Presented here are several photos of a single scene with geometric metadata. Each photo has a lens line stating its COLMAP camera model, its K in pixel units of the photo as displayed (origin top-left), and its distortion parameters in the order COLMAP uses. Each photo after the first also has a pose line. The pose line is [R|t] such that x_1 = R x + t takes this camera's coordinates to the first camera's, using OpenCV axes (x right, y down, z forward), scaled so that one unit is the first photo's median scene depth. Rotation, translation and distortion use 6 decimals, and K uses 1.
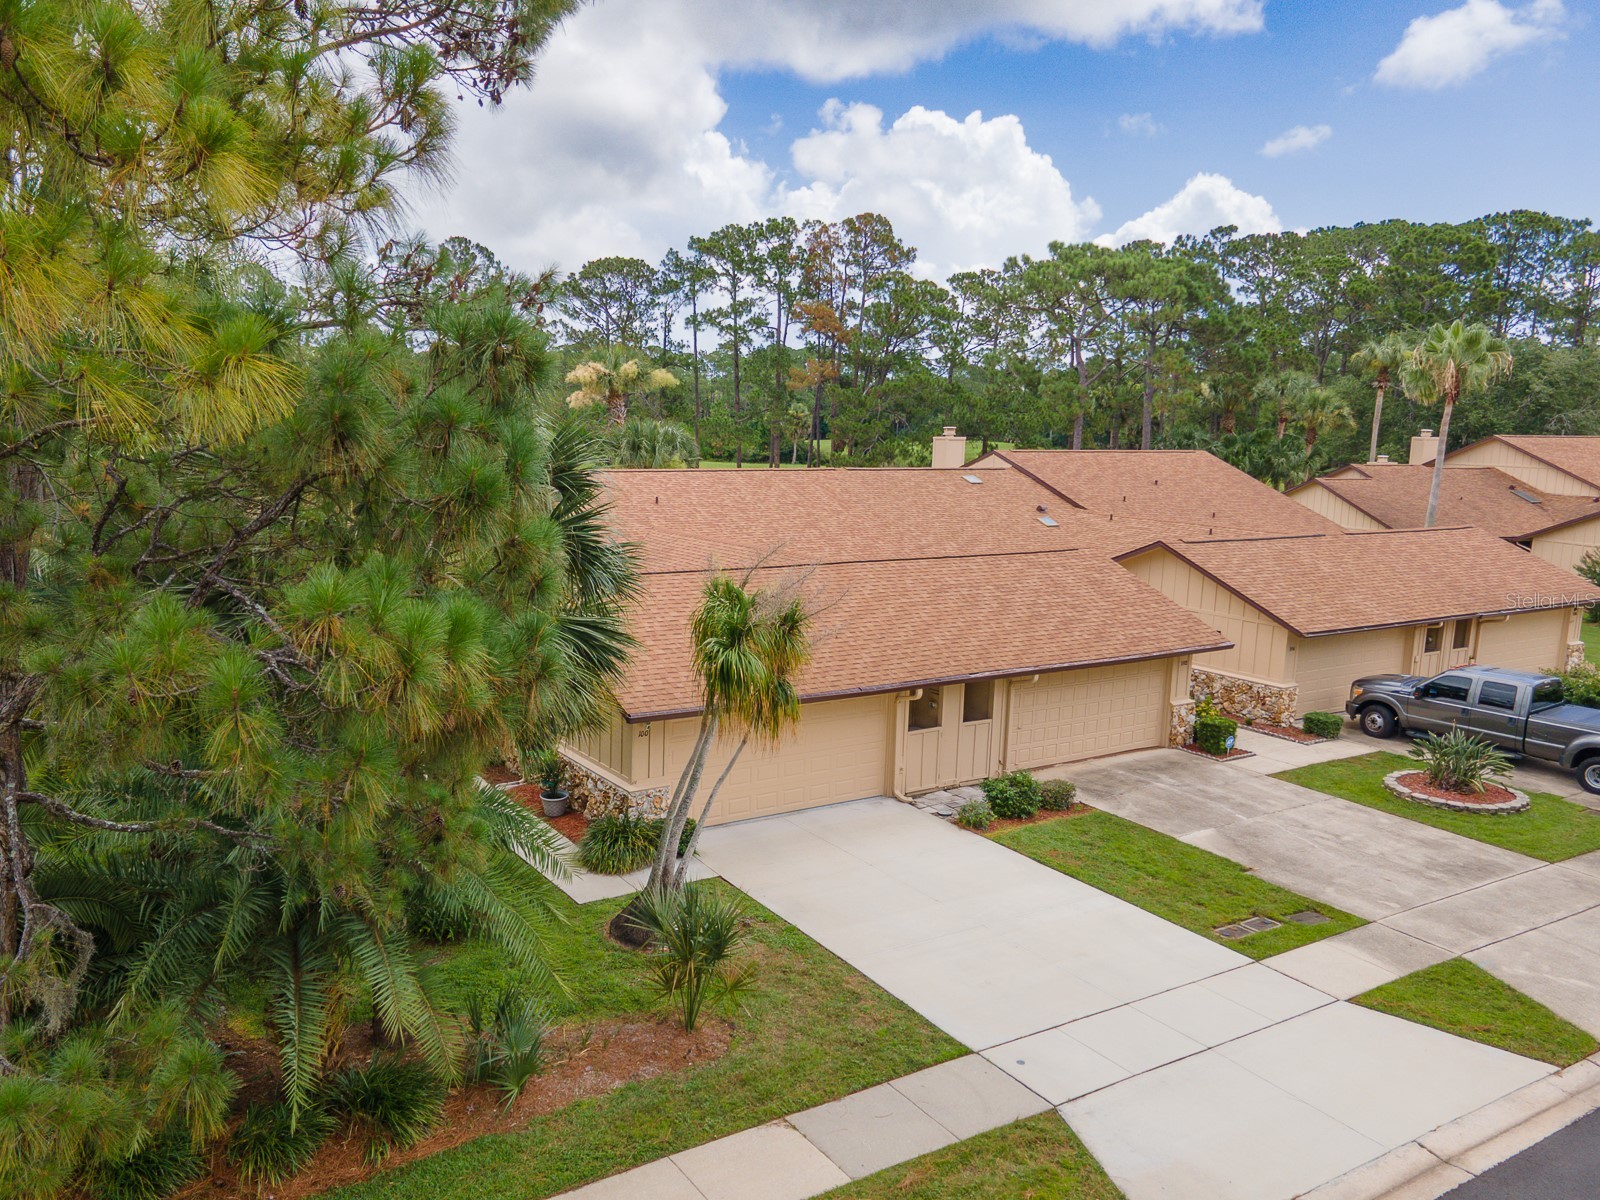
lens RADIAL K [[1256.5, 0, 762.1], [0, 1256.5, 590.6], [0, 0, 1]] dist [0.036752, 0.009695]
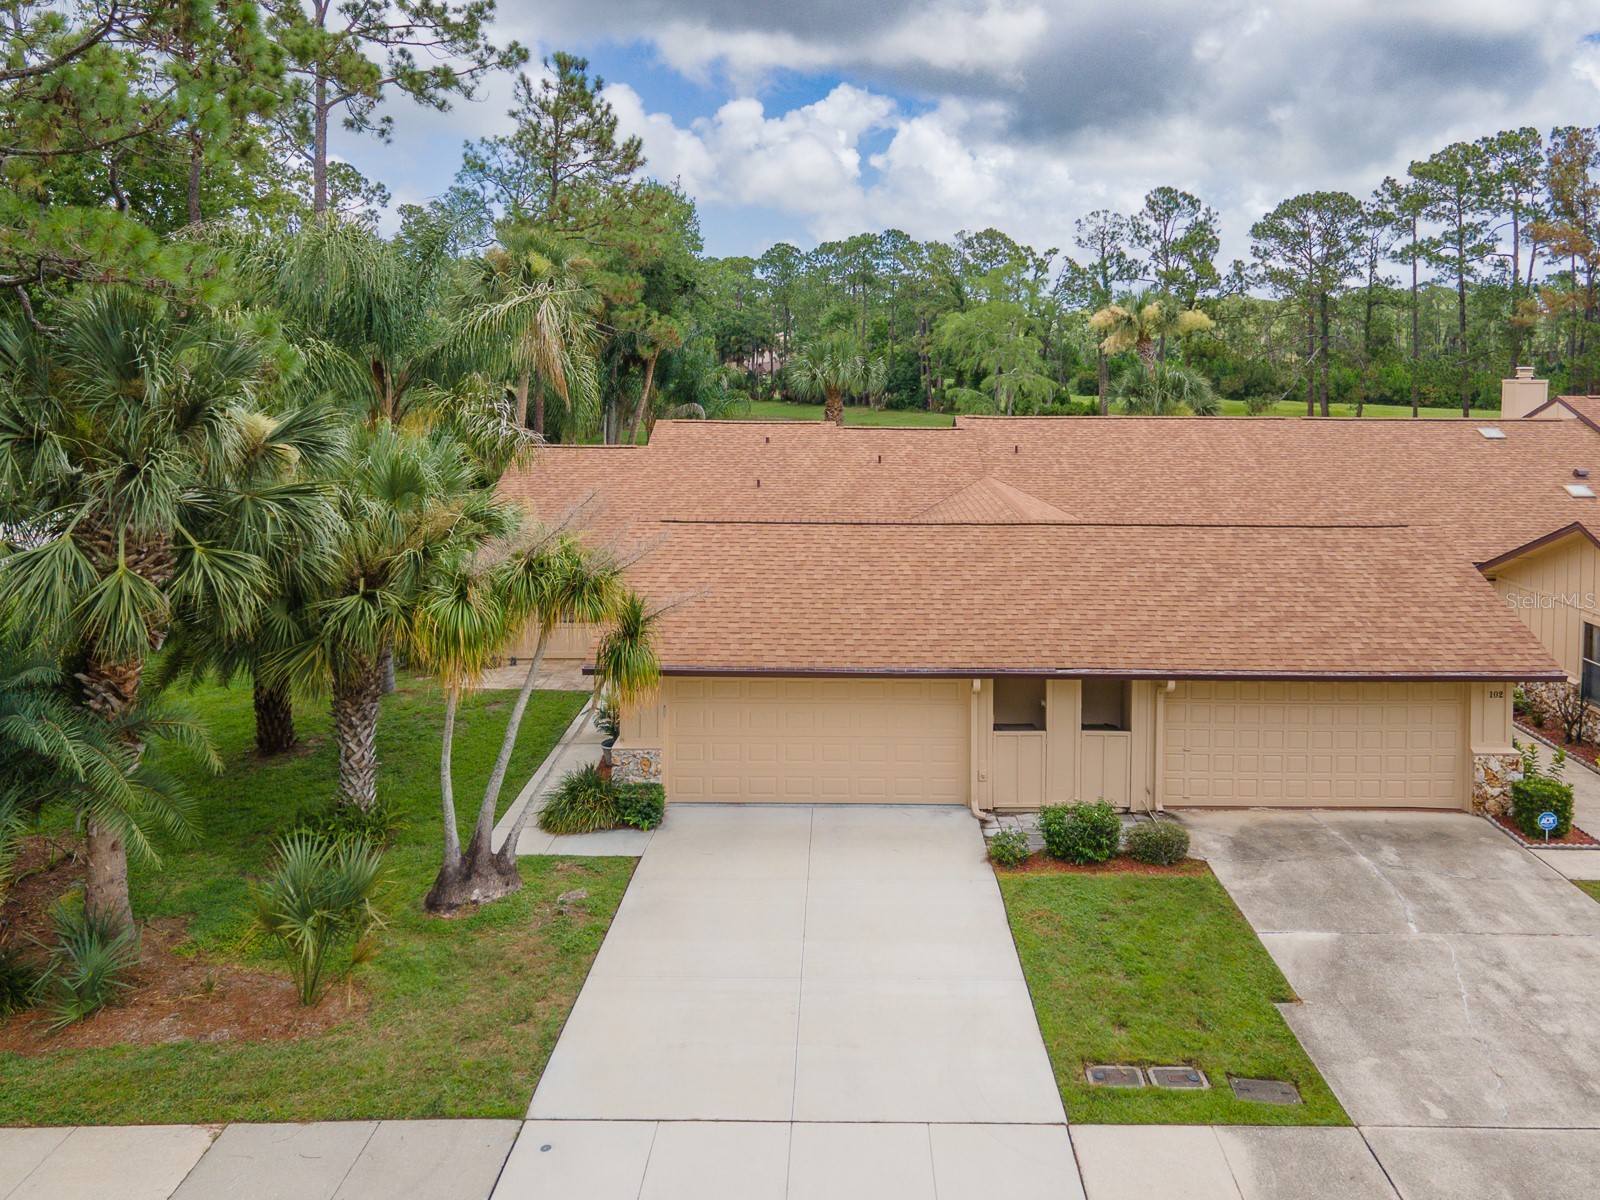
lens RADIAL K [[1256.5, 0, 852.7], [0, 1256.5, 394.9], [0, 0, 1]] dist [0.036752, 0.009695]
pose [[0.840357, -0.002542, -0.542027, 0.448939], [-0.058389, 0.993746, -0.095186, -0.022667], [0.538879, 0.111639, 0.834953, 0.201570]]
